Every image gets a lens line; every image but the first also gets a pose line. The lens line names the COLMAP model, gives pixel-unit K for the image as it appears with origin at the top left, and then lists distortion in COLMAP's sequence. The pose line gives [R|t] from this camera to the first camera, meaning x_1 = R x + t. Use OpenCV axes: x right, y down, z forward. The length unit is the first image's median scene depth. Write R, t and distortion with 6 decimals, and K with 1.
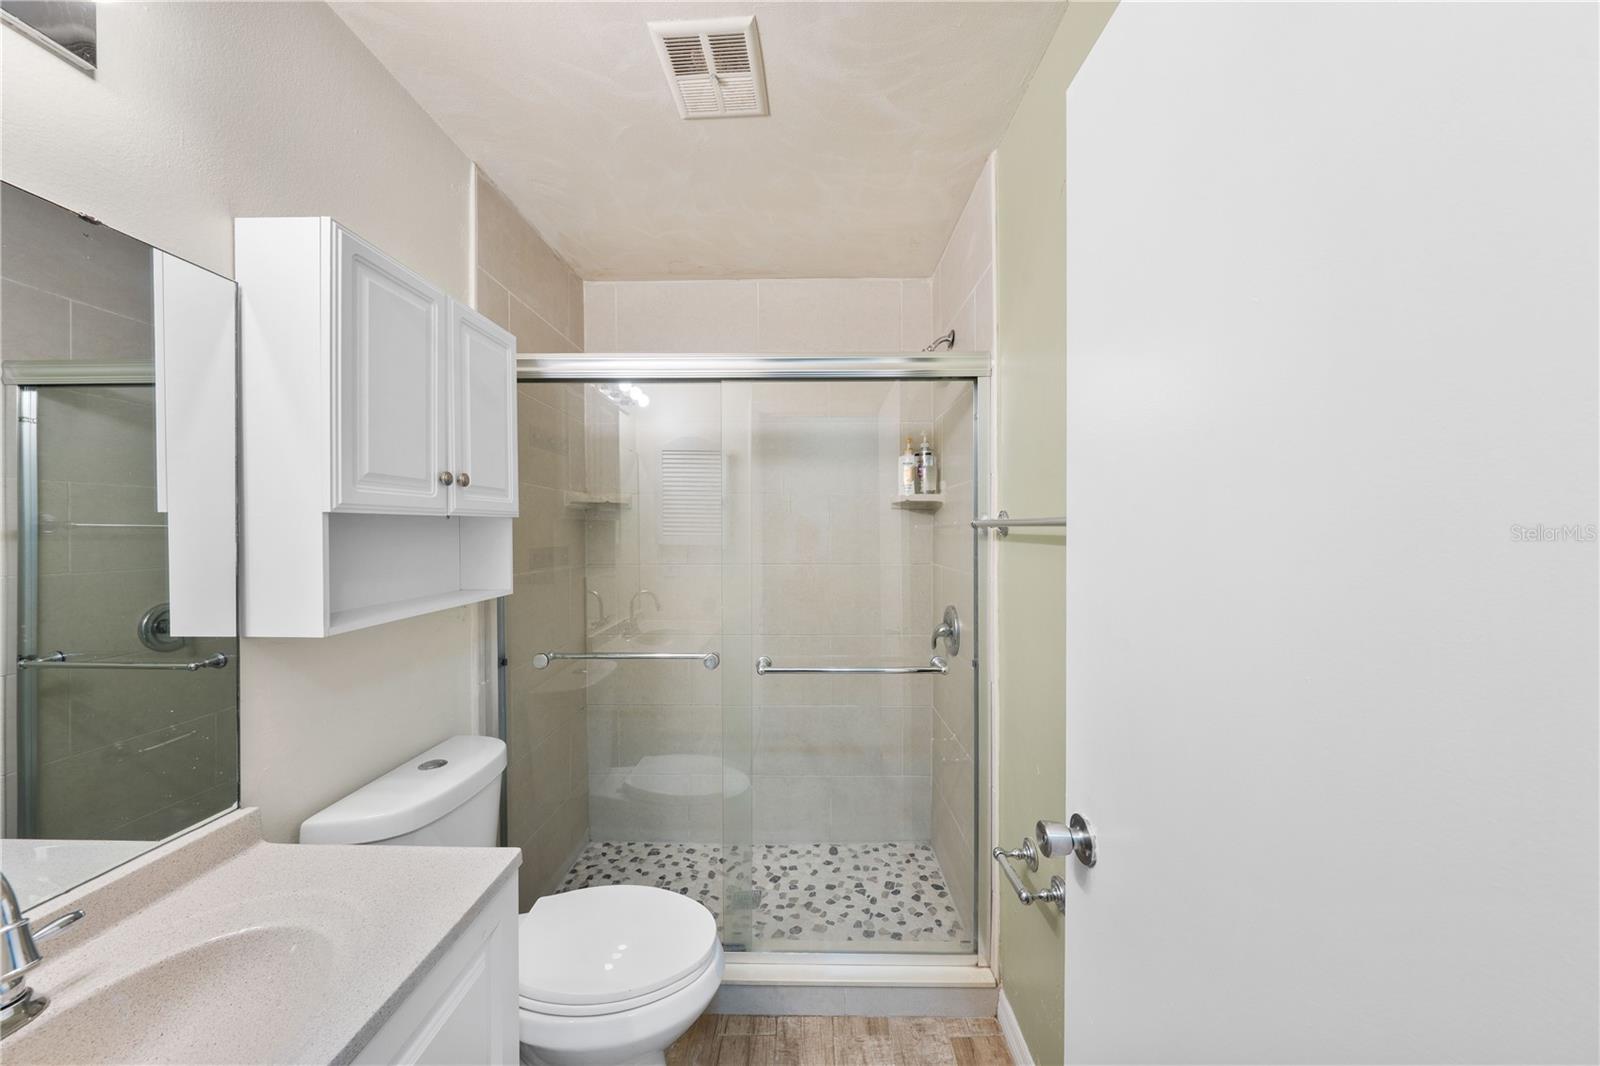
lens RADIAL K [[552.9, 0, 798.9], [0, 552.9, 531.1], [0, 0, 1]] dist [-0.000432, 0.000400]
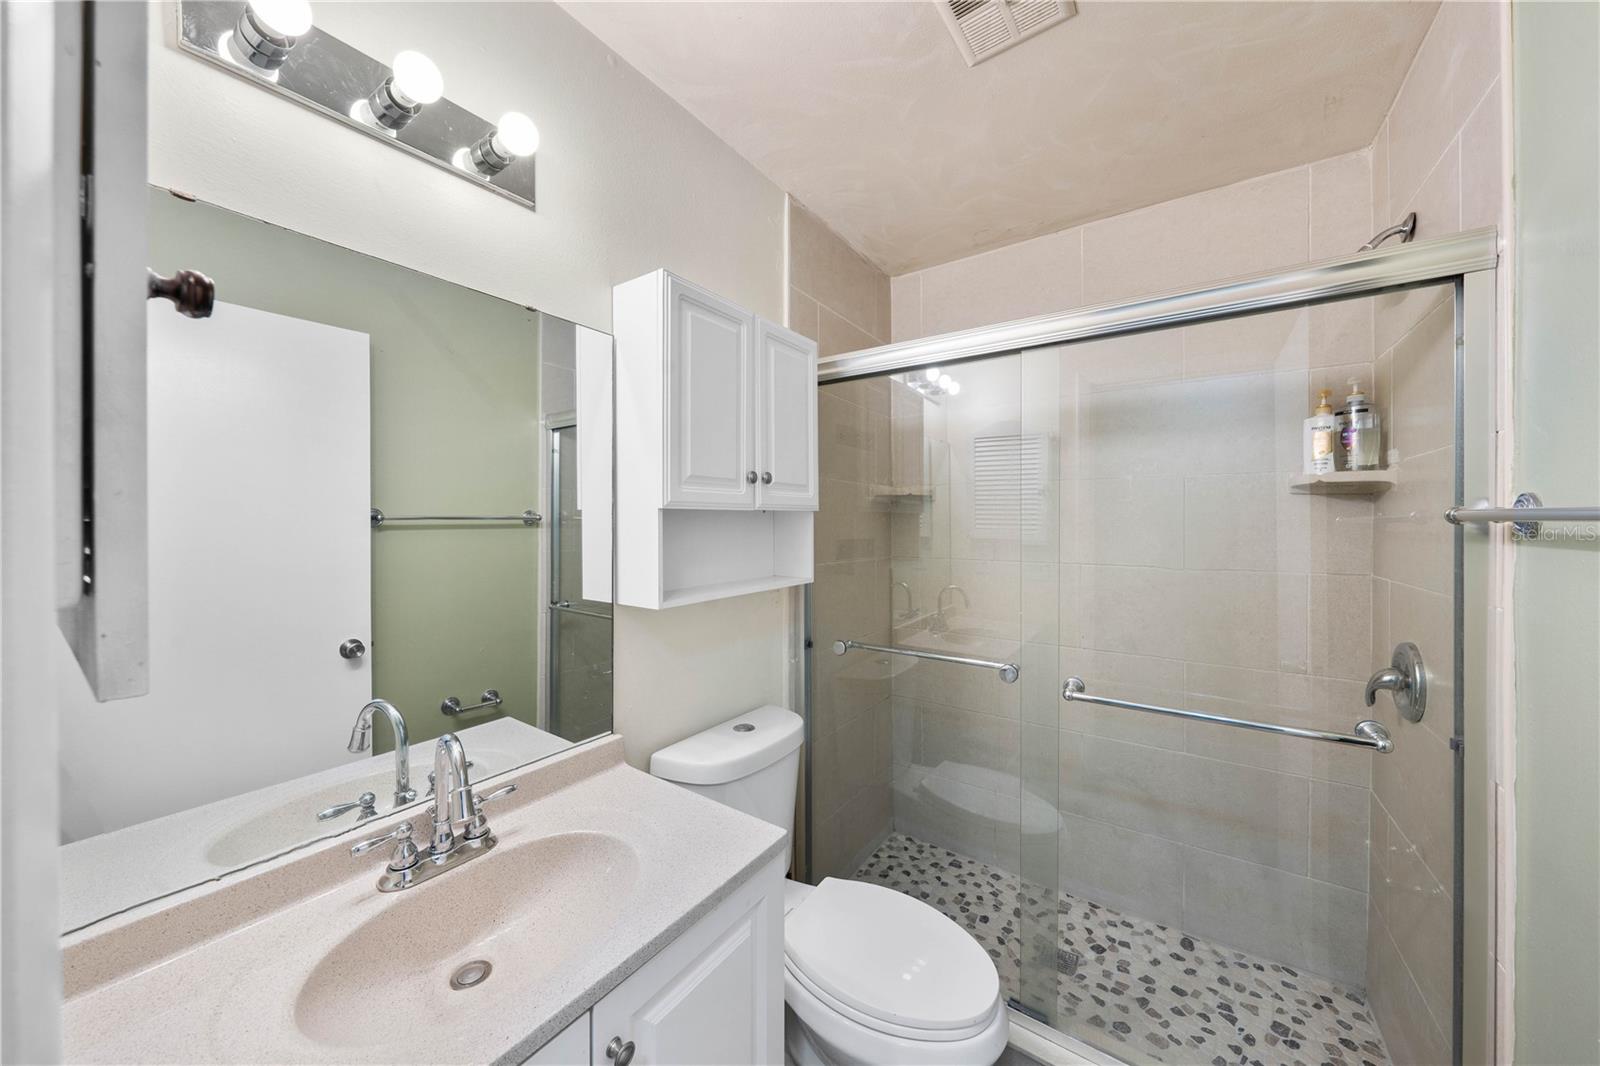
lens RADIAL K [[552.9, 0, 801.1], [0, 552.9, 522.4], [0, 0, 1]] dist [-0.000432, 0.000400]
pose [[0.831028, 0.003978, -0.556216, 0.054022], [-0.004170, 0.999991, 0.000921, -0.003345], [0.556215, 0.001554, 0.831037, 0.087014]]
